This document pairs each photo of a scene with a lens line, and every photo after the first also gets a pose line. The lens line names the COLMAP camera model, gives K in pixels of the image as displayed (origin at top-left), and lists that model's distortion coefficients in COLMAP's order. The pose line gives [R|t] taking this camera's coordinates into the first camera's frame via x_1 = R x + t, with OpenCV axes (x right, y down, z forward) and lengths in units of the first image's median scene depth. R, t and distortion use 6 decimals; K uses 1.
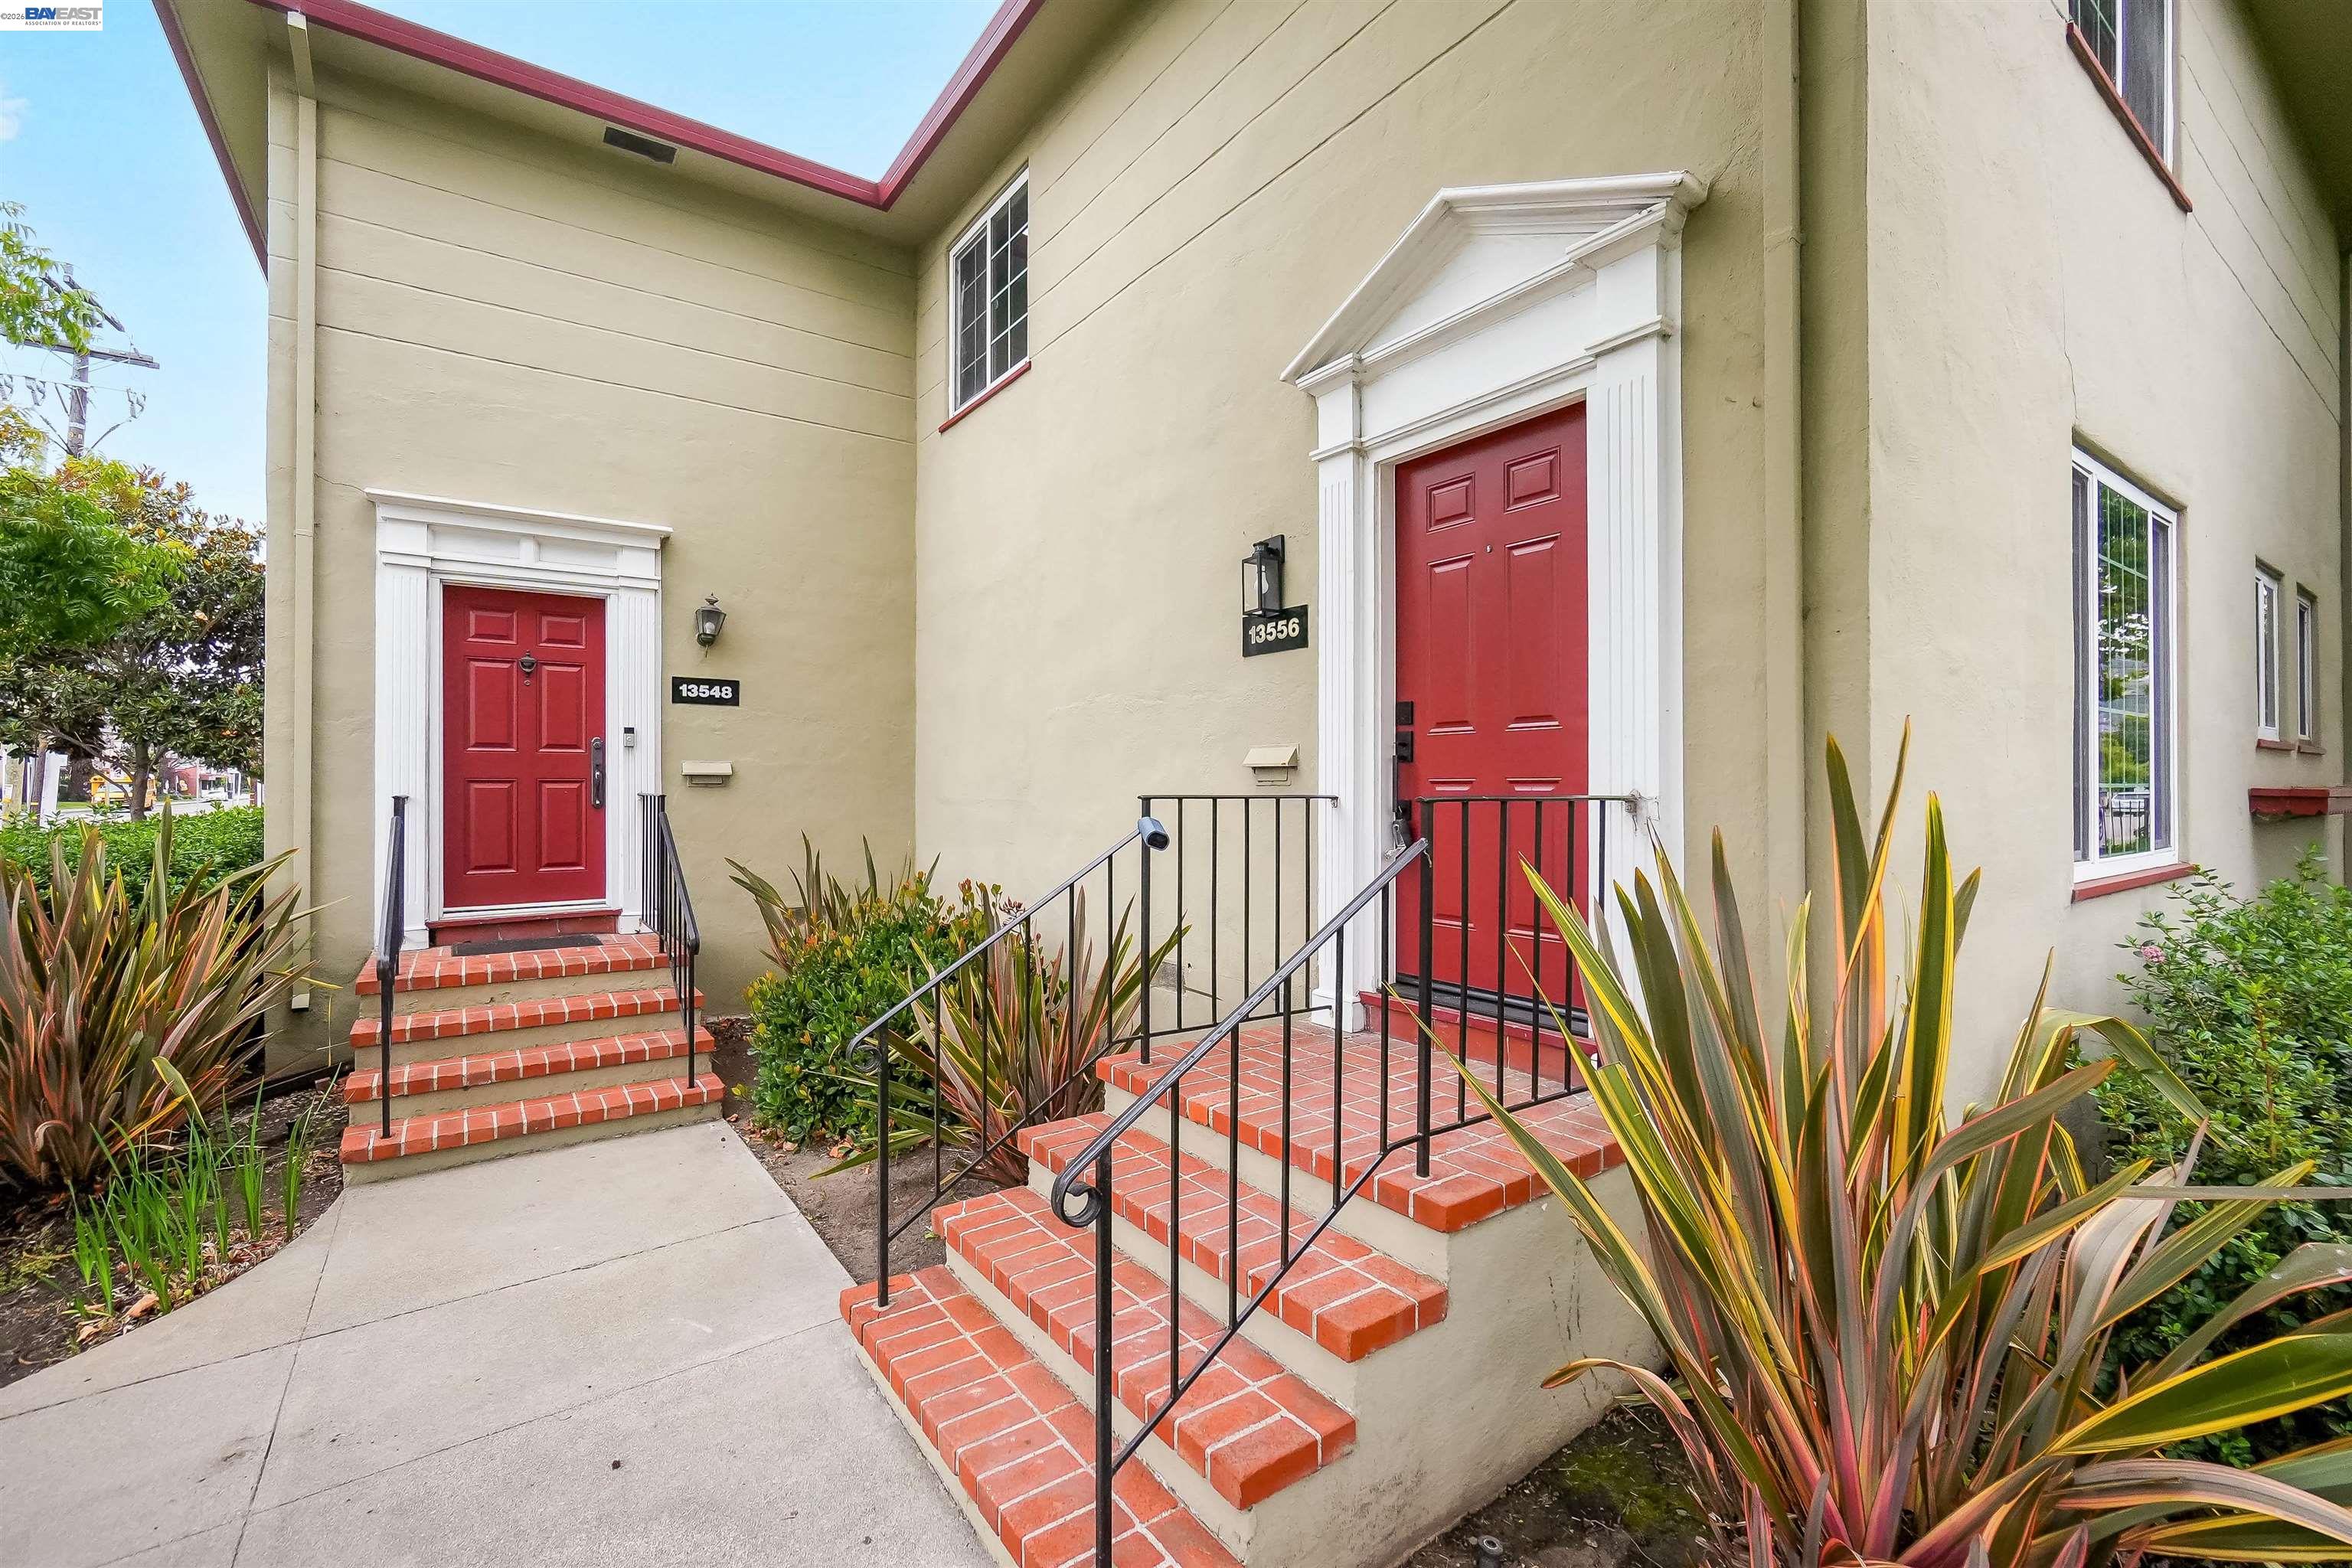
lens RADIAL K [[1001.5, 0, 1170.2], [0, 1001.5, 774.9], [0, 0, 1]] dist [-0.005165, -0.000922]
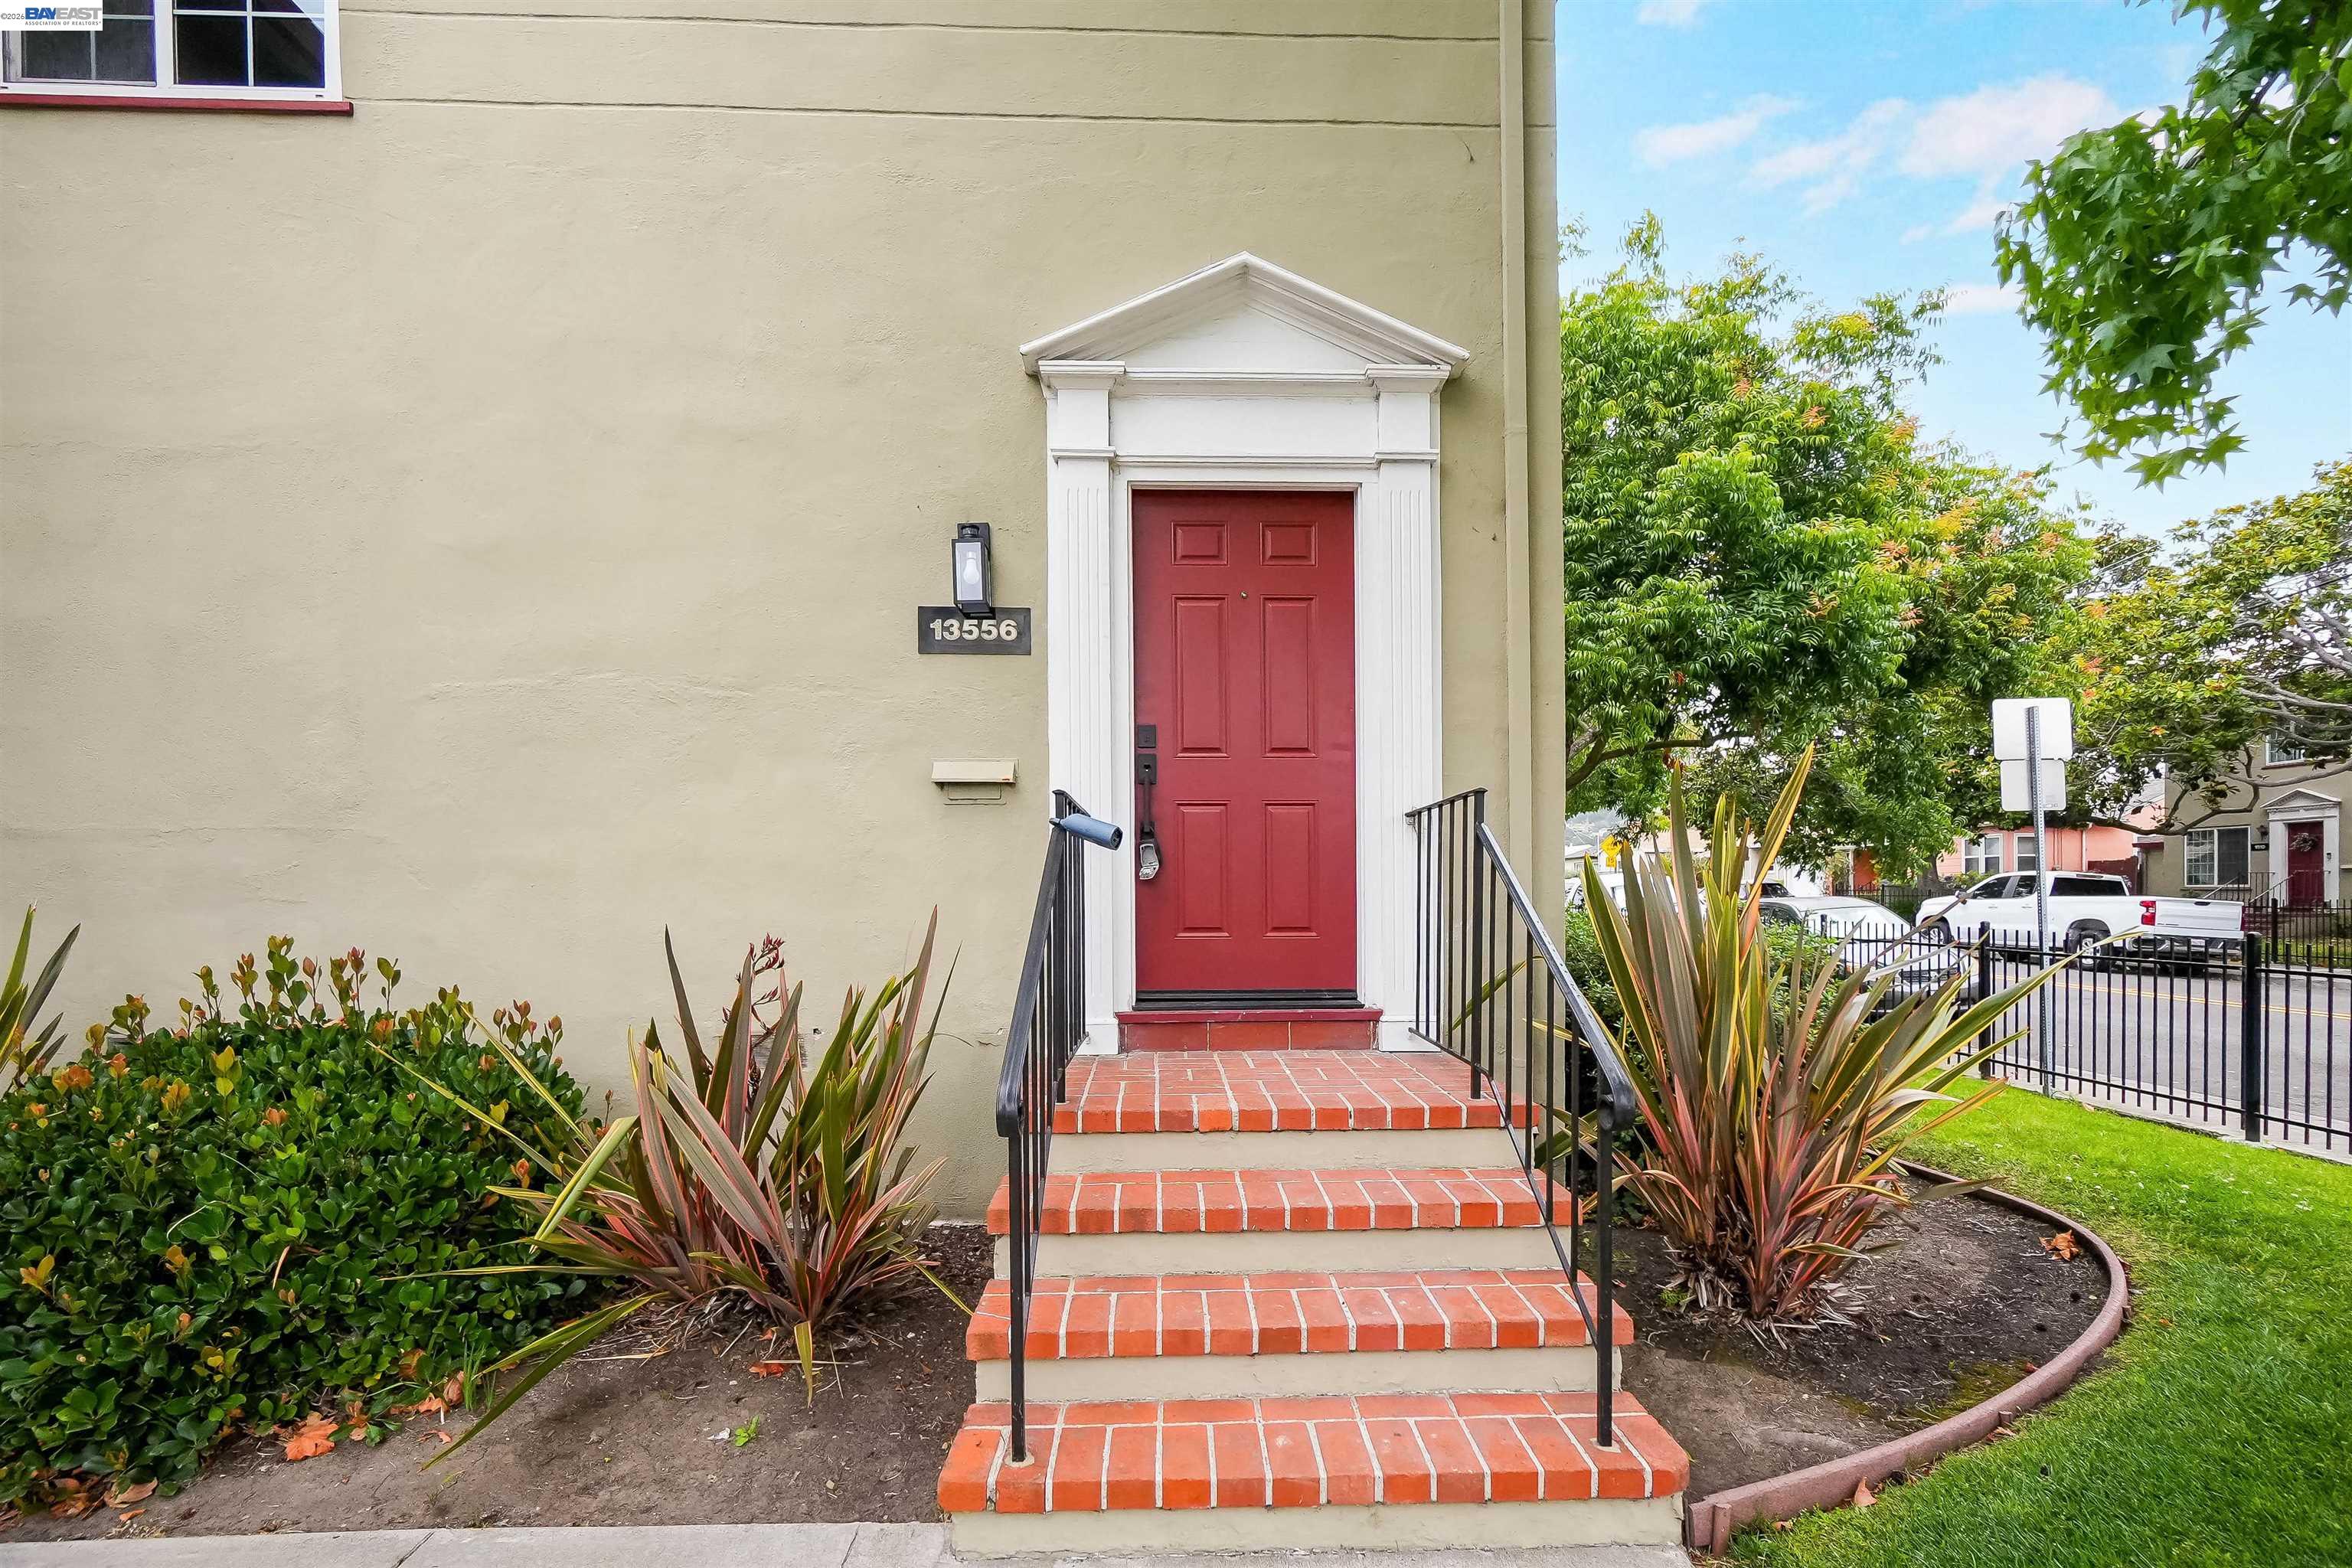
lens RADIAL K [[1001.5, 0, 1173.1], [0, 1001.5, 798.5], [0, 0, 1]] dist [-0.005165, -0.000922]
pose [[0.560492, 0.008354, 0.828118, -0.535405], [-0.013680, 0.999906, -0.000828, 0.002948], [-0.828047, -0.010865, 0.560553, 0.367152]]
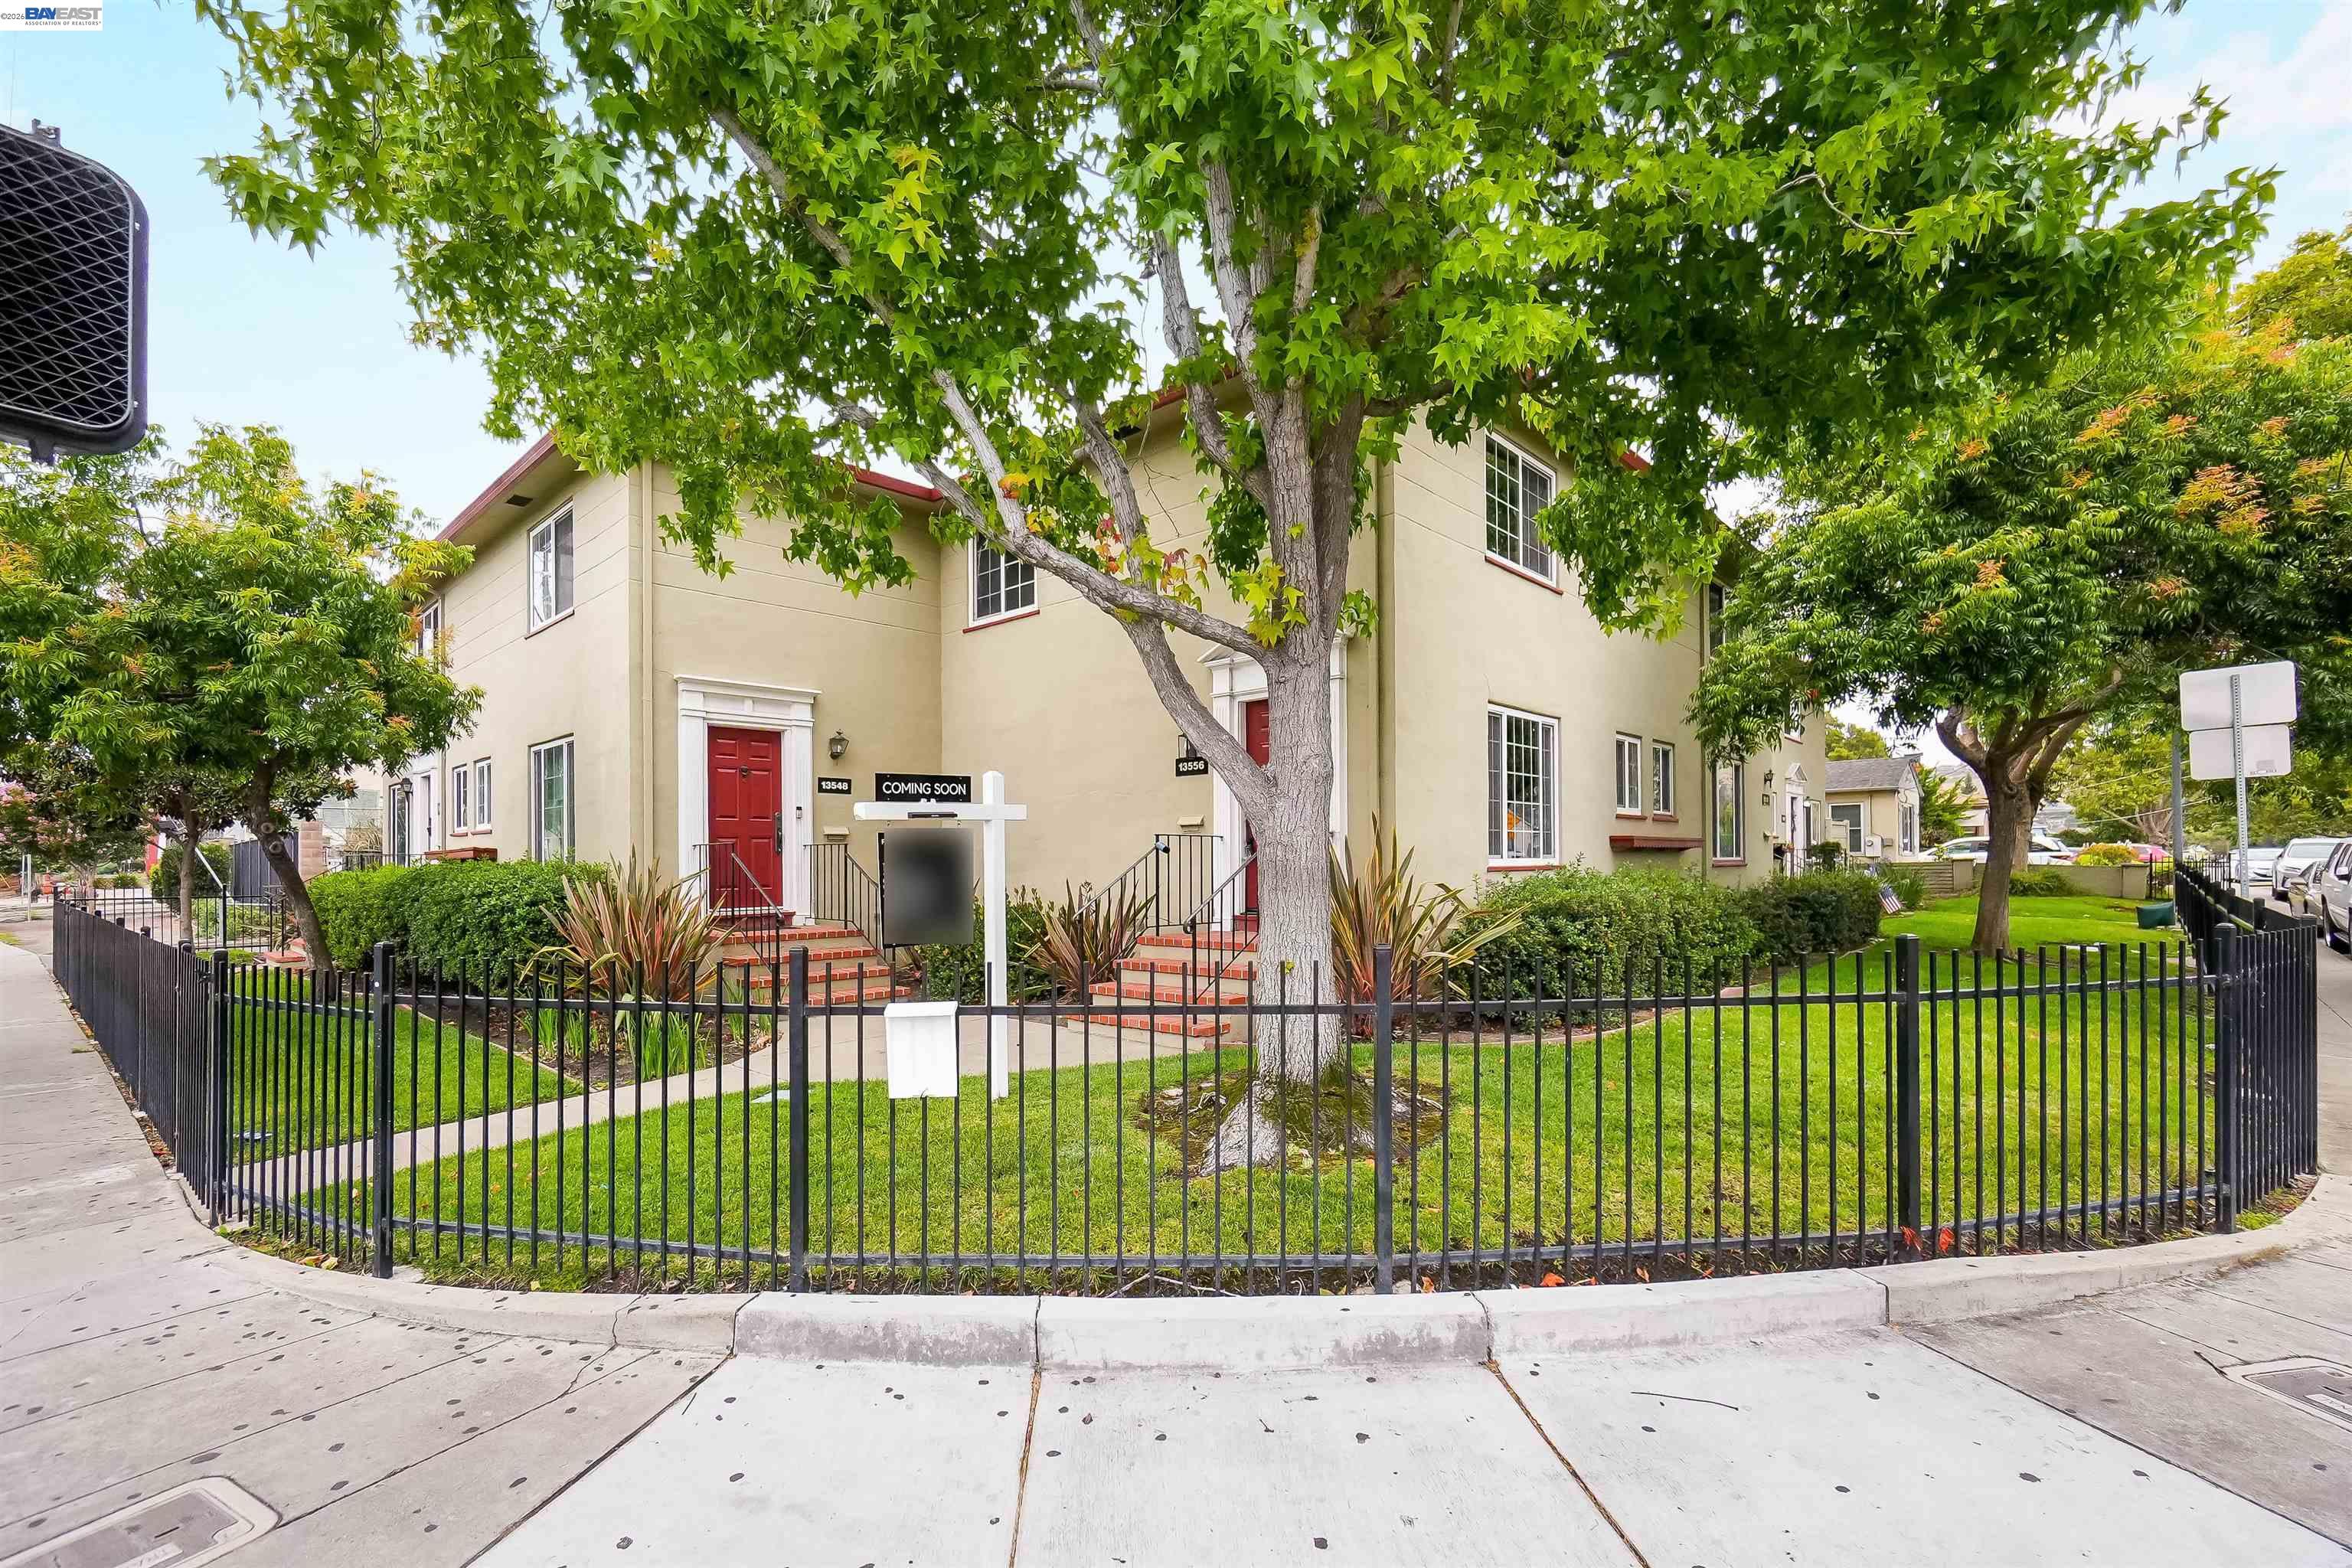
lens RADIAL K [[1001.5, 0, 1074.1], [0, 1001.5, 862.9], [0, 0, 1]] dist [-0.005165, -0.000922]
pose [[0.992788, -0.004431, 0.119797, -0.451419], [0.003312, 0.999949, 0.009537, 0.058108], [-0.119834, -0.009072, 0.992753, -1.288193]]
